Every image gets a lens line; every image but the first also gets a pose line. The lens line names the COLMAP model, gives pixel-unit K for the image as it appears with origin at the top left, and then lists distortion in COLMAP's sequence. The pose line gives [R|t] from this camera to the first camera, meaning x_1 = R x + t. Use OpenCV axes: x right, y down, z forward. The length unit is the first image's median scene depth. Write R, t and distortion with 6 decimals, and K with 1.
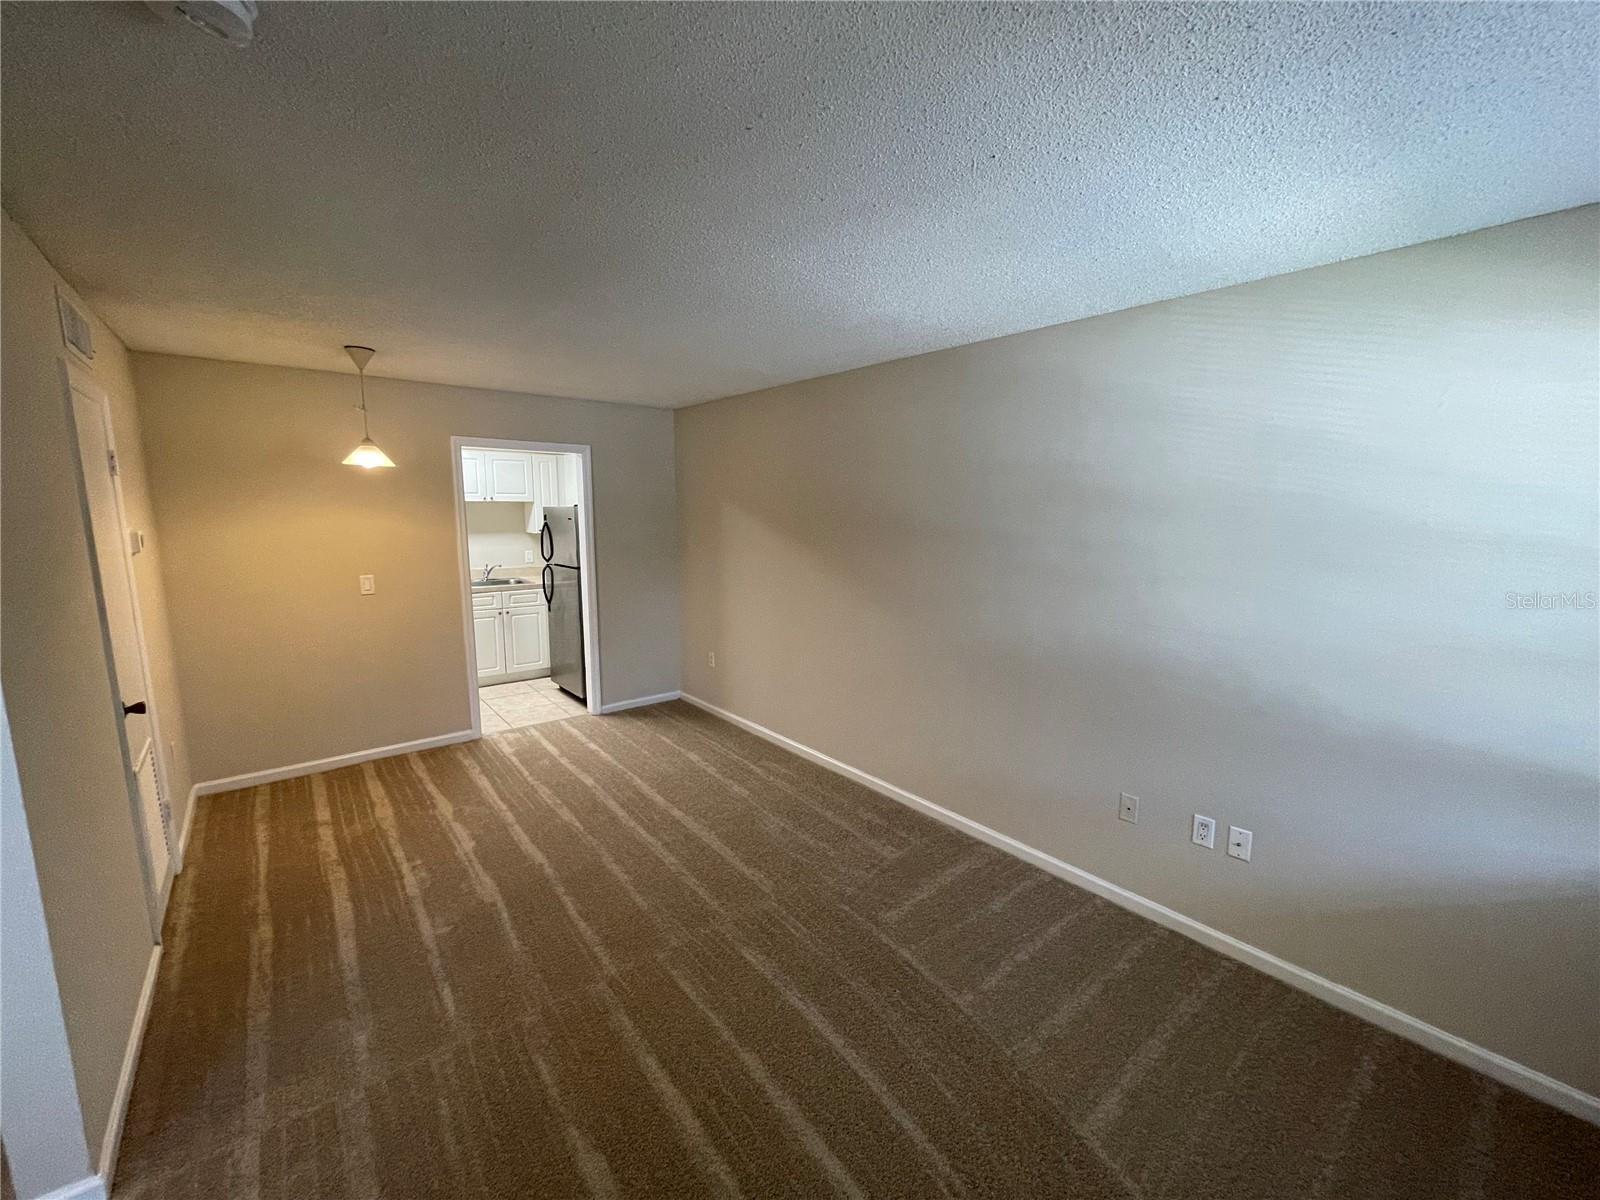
lens RADIAL K [[645.7, 0, 797.3], [0, 645.7, 606.1], [0, 0, 1]] dist [-0.000724, -0.000108]
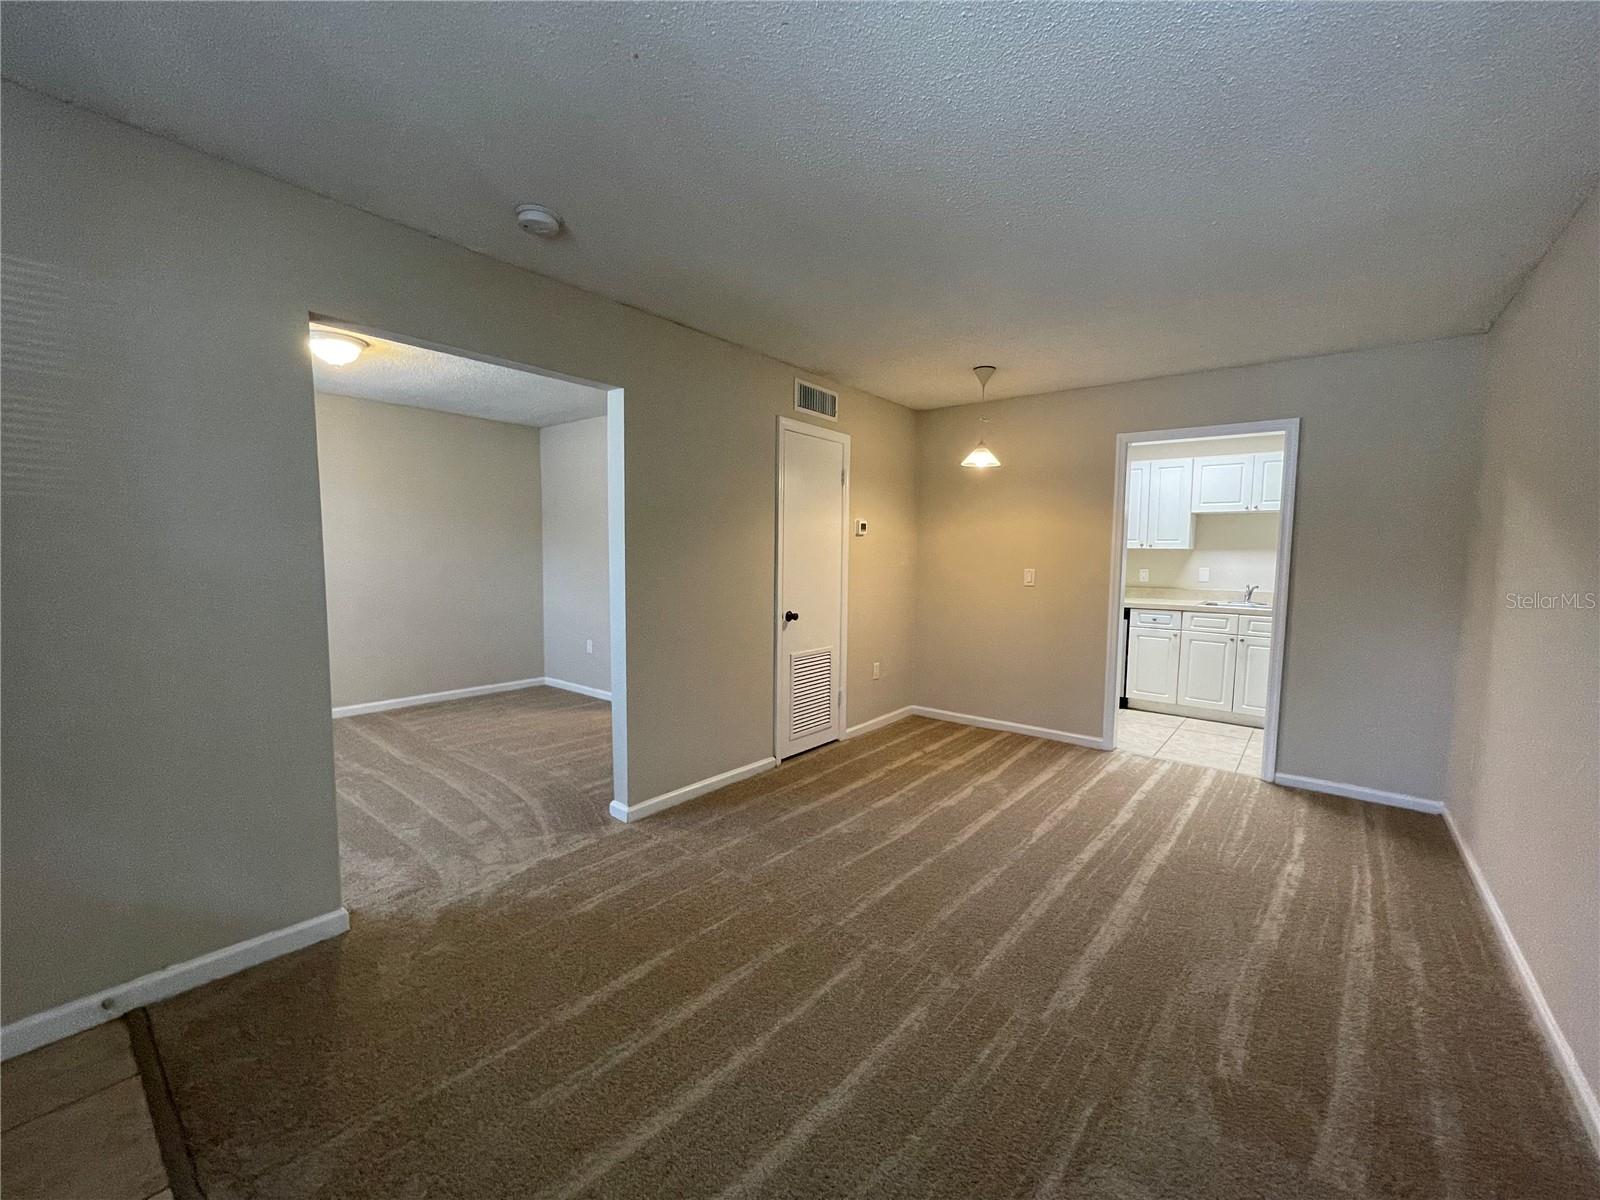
lens RADIAL K [[645.7, 0, 799.2], [0, 645.7, 604.2], [0, 0, 1]] dist [-0.000724, -0.000108]
pose [[0.206675, 0.080085, -0.975126, 0.356773], [-0.162266, 0.985648, 0.046558, 0.026064], [0.964860, 0.148607, 0.216704, 0.366675]]
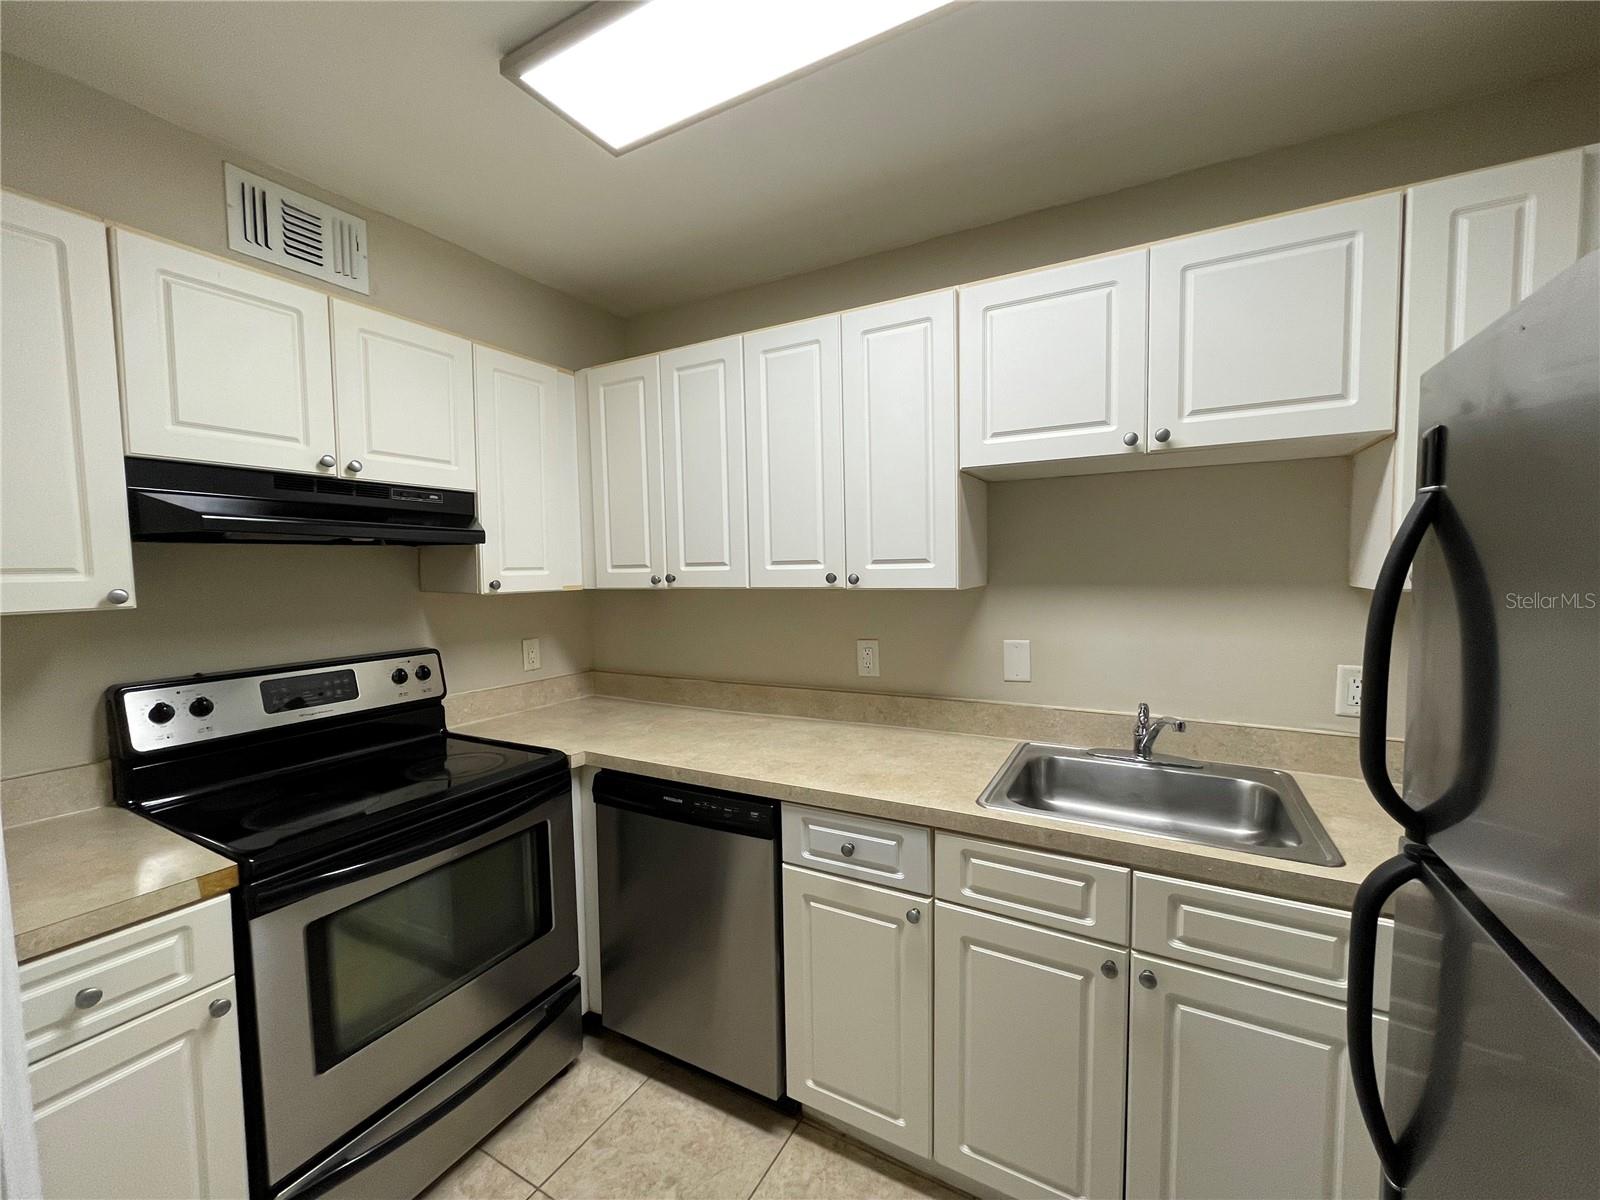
lens RADIAL K [[645.7, 0, 797.0], [0, 645.7, 600.8], [0, 0, 1]] dist [-0.000724, -0.000108]
pose [[0.366306, 0.040854, -0.929597, -0.442833], [-0.129817, 0.991509, -0.007579, -0.130895], [0.921394, 0.123453, 0.368500, 1.168279]]
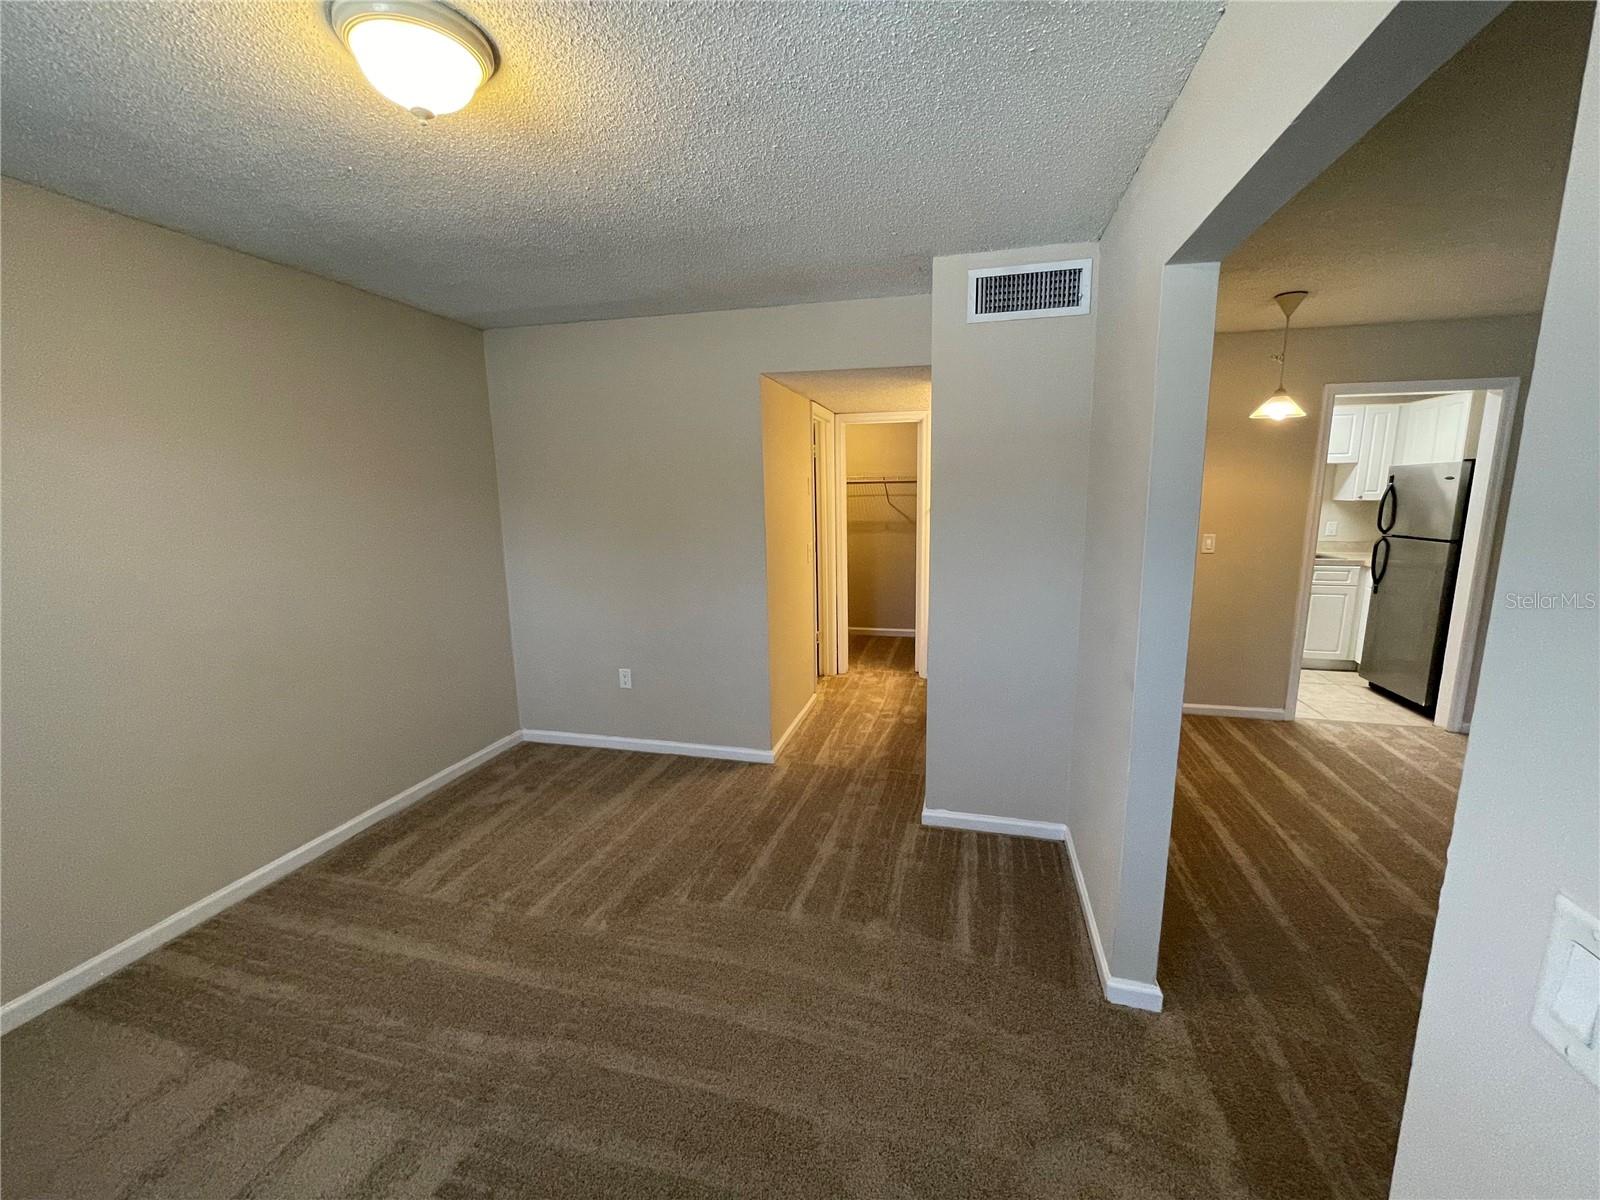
lens RADIAL K [[645.7, 0, 804.1], [0, 645.7, 601.3], [0, 0, 1]] dist [-0.000724, -0.000108]
pose [[0.594270, 0.122294, -0.794913, -0.223214], [-0.107862, 0.991562, 0.071911, 0.052075], [0.797000, 0.043006, 0.602447, -0.114997]]
